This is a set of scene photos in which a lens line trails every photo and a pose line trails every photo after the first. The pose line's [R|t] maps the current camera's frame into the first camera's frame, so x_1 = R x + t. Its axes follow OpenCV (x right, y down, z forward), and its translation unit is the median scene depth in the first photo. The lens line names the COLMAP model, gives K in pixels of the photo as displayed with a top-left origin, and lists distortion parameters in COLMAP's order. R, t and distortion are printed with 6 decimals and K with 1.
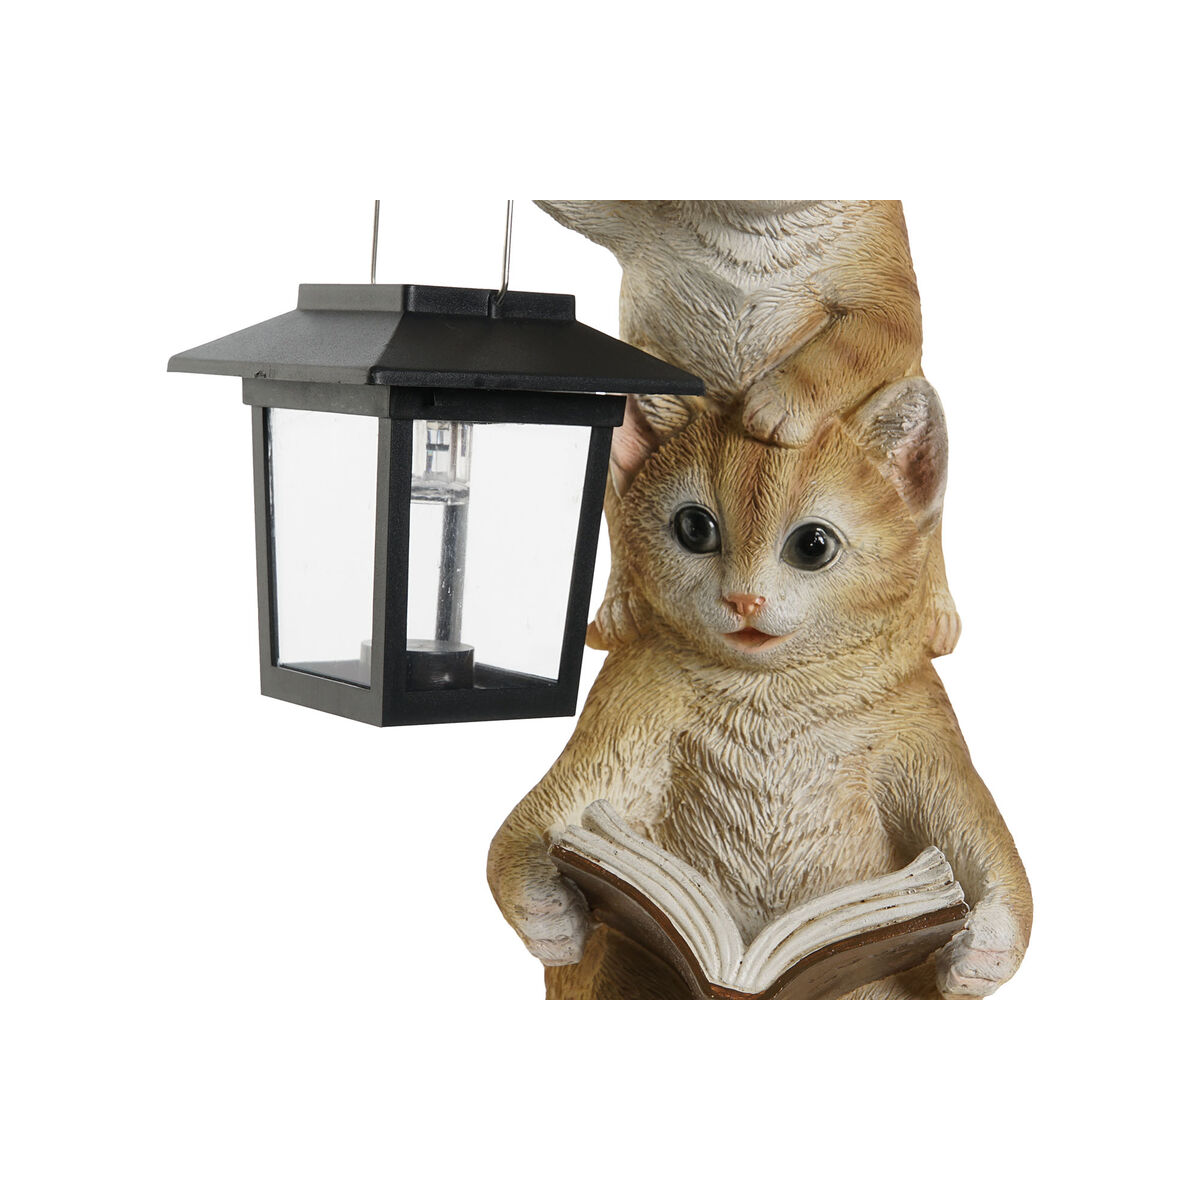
lens RADIAL K [[2351.7, 0, 600.0], [0, 2351.7, 600.0], [0, 0, 1]] dist [0.023857, 0.008684]
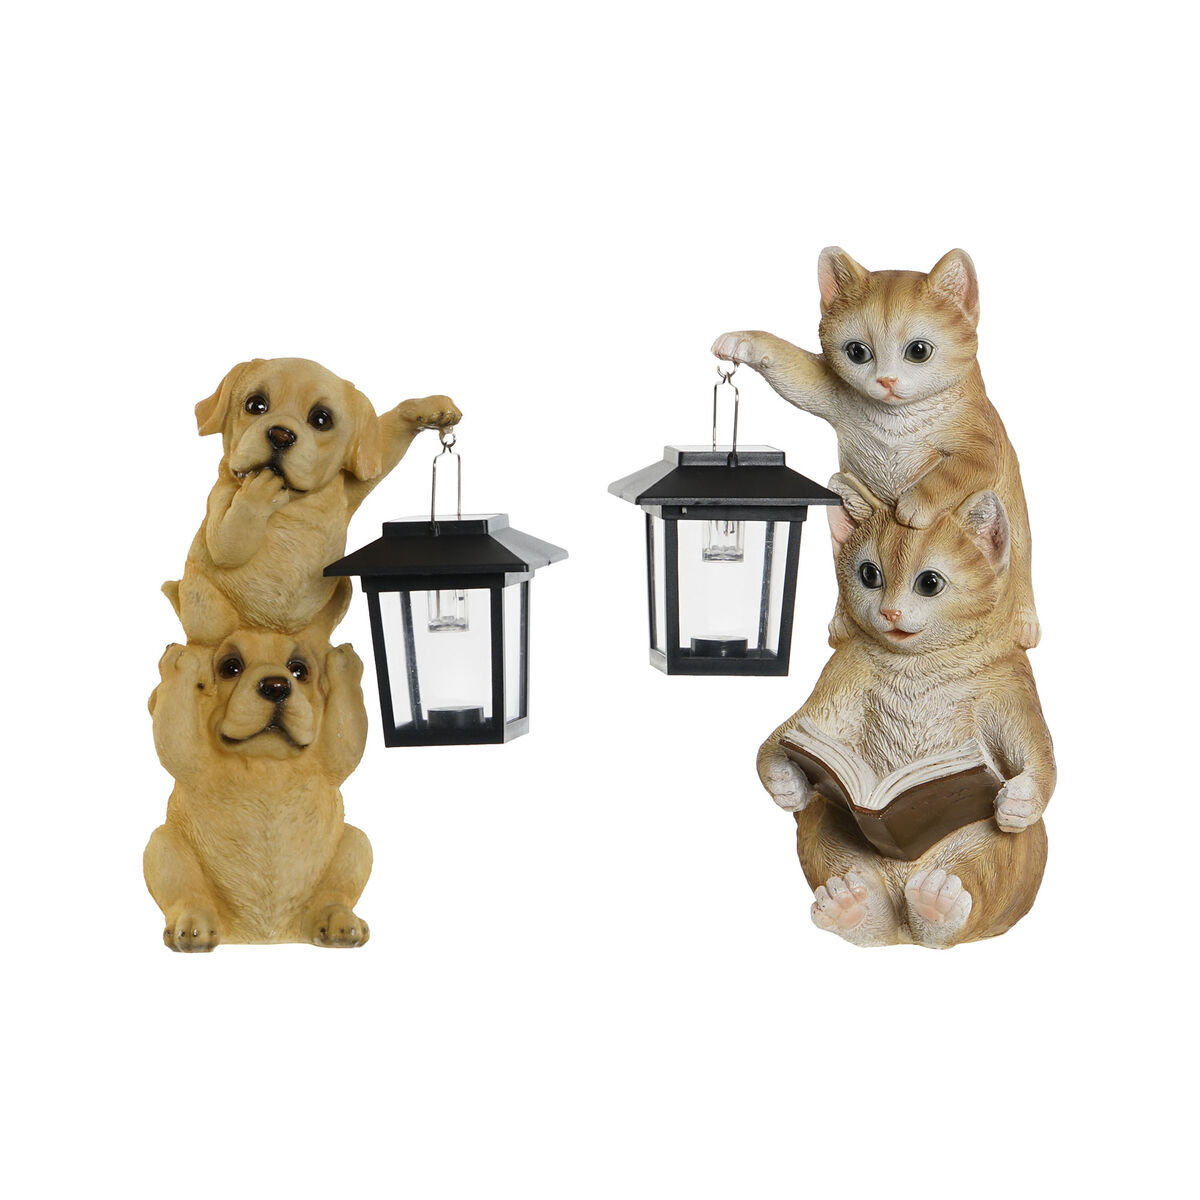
lens RADIAL K [[8827.0, 0, 600.0], [0, 8827.0, 600.0], [0, 0, 1]] dist [0.910520, 19.117617]
pose [[0.982082, -0.009594, -0.188209, 1.109872], [0.001385, 0.999044, -0.043701, 0.284423], [0.188448, 0.042658, 0.981156, -5.676600]]
